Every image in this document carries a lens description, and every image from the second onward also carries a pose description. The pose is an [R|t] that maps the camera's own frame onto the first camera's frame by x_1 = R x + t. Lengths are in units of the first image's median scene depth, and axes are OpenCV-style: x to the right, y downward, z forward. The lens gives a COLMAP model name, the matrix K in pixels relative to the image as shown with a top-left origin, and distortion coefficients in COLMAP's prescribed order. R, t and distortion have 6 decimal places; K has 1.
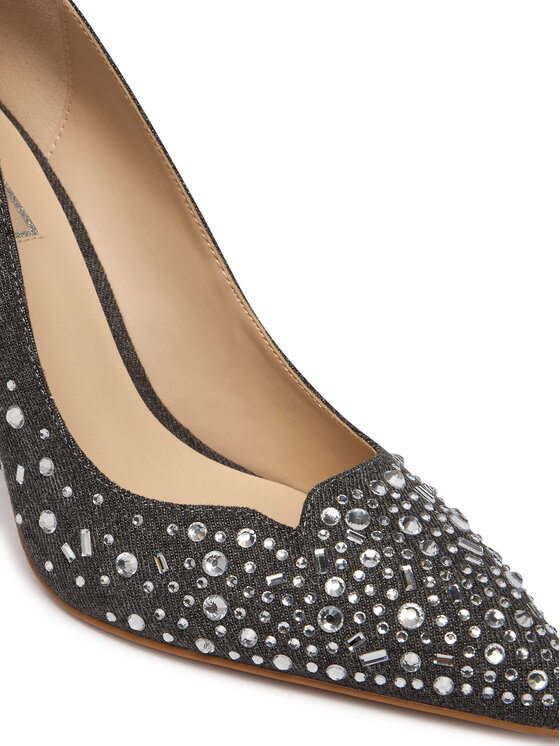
lens RADIAL K [[1766.6, 0, 279.2], [0, 1766.6, 373.8], [0, 0, 1]] dist [-0.112427, 0.000000]
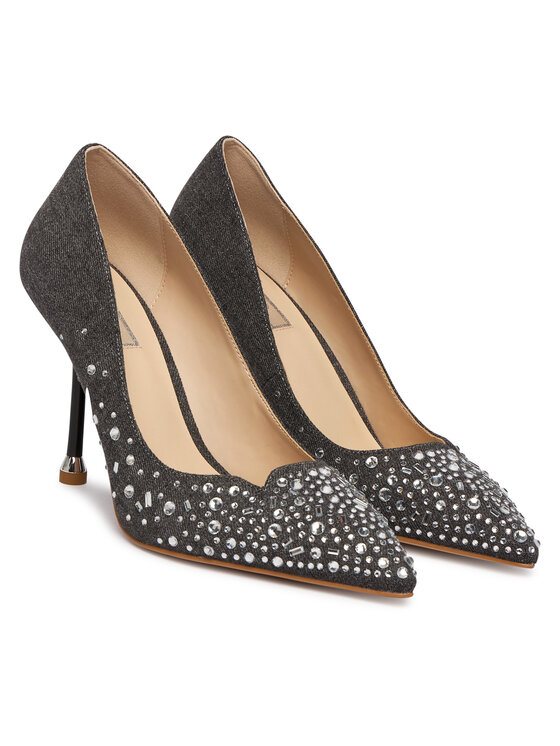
lens RADIAL K [[1464.9, 0, 280.5], [0, 1464.9, 372.4], [0, 0, 1]] dist [0.082569, 0.000000]
pose [[0.996854, 0.030650, -0.073096, 0.132925], [-0.040775, 0.989124, -0.141322, 0.180488], [0.067969, 0.143858, 0.987261, -0.491203]]
